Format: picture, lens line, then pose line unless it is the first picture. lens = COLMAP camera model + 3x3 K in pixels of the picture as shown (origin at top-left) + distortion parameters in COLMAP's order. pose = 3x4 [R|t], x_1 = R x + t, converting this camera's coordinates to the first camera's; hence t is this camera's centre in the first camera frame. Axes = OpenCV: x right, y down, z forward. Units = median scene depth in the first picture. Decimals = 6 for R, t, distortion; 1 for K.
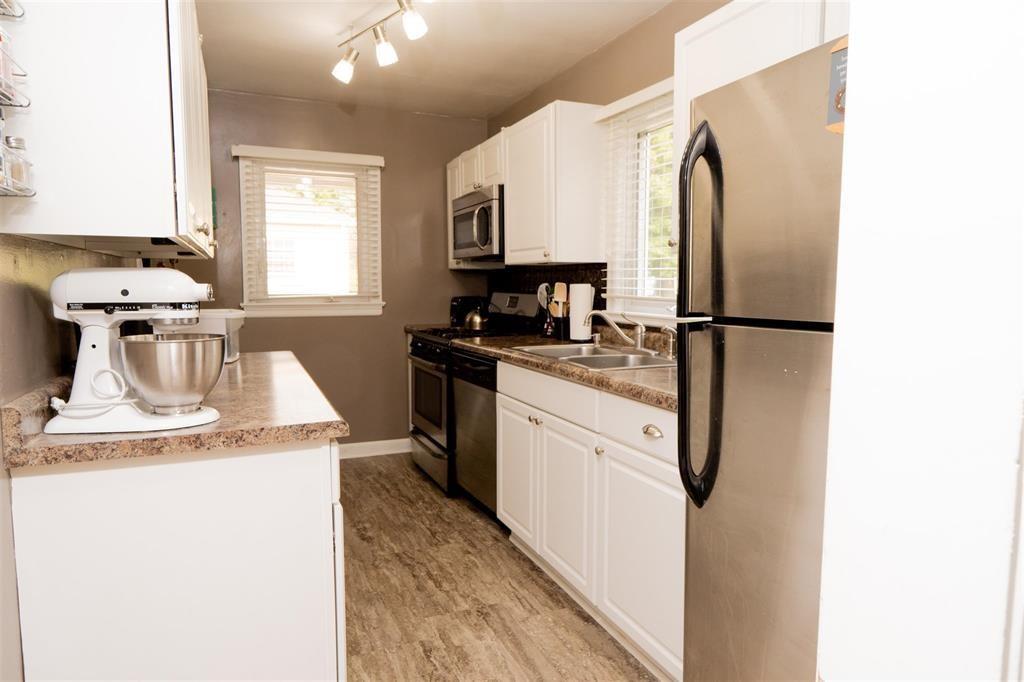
lens RADIAL K [[636.4, 0, 512.0], [0, 636.4, 341.0], [0, 0, 1]] dist [-0.001729, -0.000227]
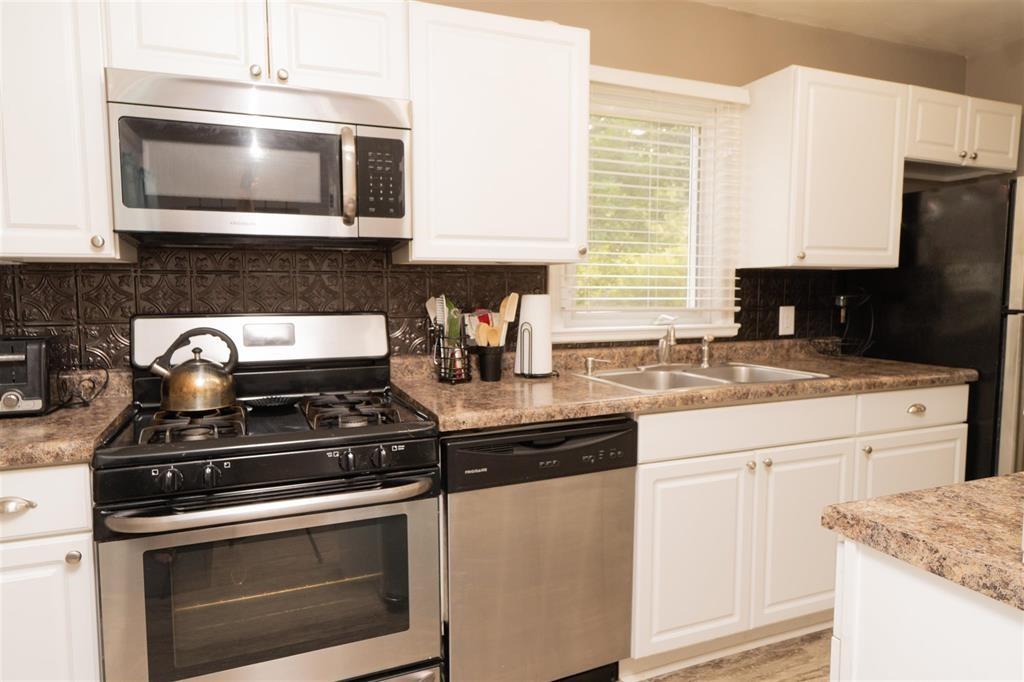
lens RADIAL K [[623.0, 0, 512.0], [0, 623.0, 341.0], [0, 0, 1]] dist [0.002994, 0.000498]
pose [[0.020669, -0.080590, 0.996533, -0.690429], [0.095250, 0.992371, 0.078278, -0.112030], [-0.995239, 0.093302, 0.028187, 1.192729]]
